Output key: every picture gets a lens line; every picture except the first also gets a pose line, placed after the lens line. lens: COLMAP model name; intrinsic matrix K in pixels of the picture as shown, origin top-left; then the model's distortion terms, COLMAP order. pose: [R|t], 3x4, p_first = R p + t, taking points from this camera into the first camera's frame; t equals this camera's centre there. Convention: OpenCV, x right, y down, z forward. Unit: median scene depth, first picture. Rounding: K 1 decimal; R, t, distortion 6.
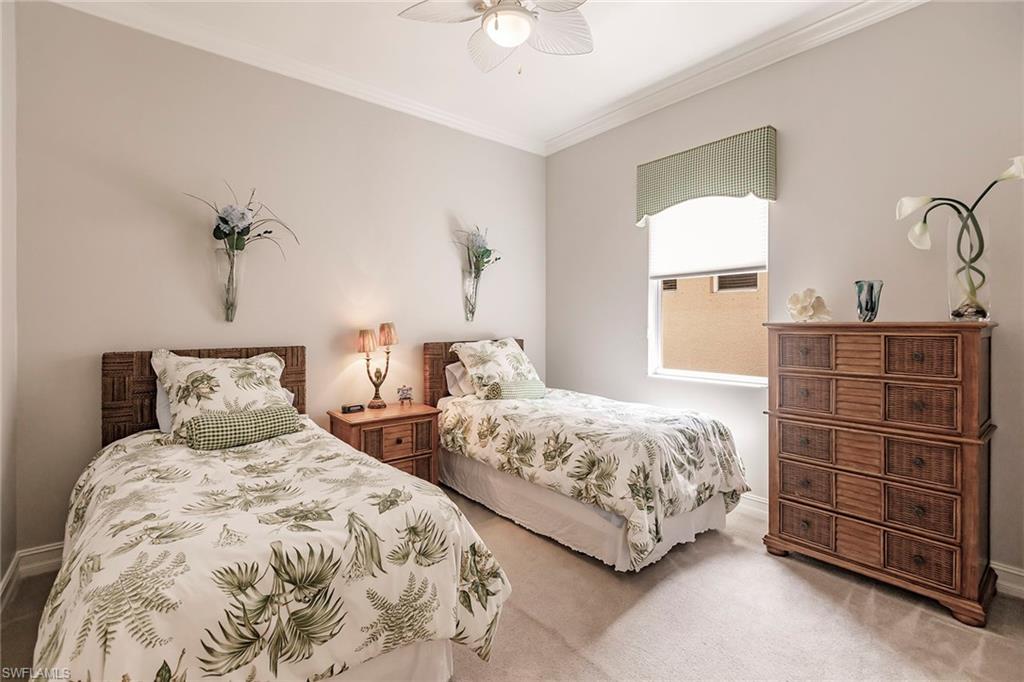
lens RADIAL K [[467.3, 0, 514.3], [0, 467.3, 333.3], [0, 0, 1]] dist [0.006170, -0.001618]
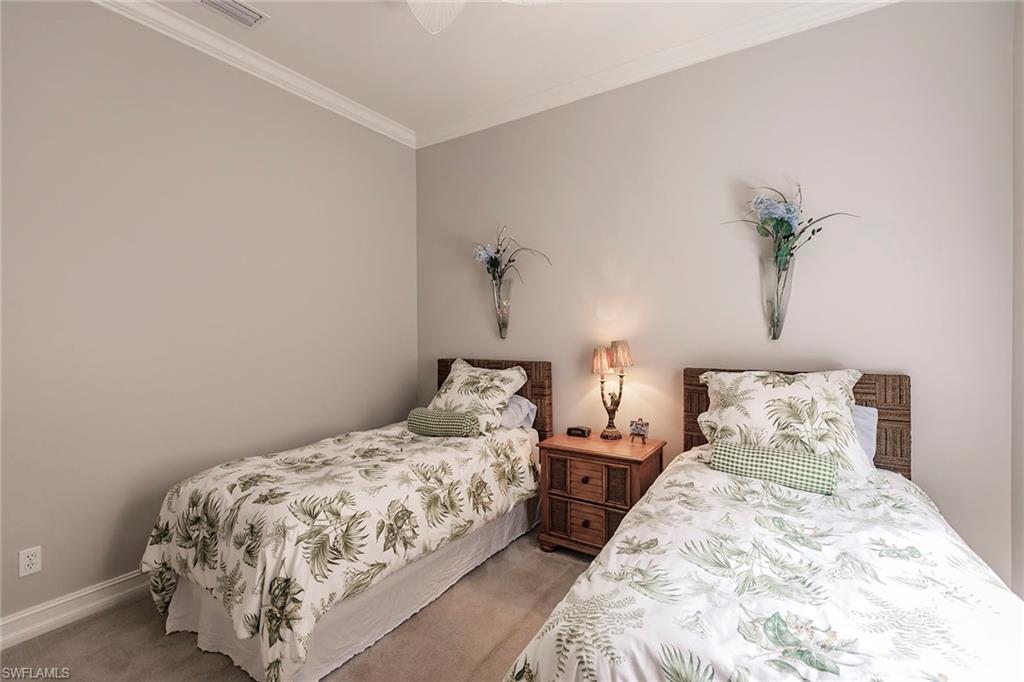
lens RADIAL K [[467.3, 0, 516.2], [0, 467.3, 339.9], [0, 0, 1]] dist [0.006170, -0.001618]
pose [[0.284239, 0.017704, -0.958590, 0.491114], [-0.014506, 0.999794, 0.014164, -0.033625], [0.958644, 0.009880, 0.284438, 0.586497]]
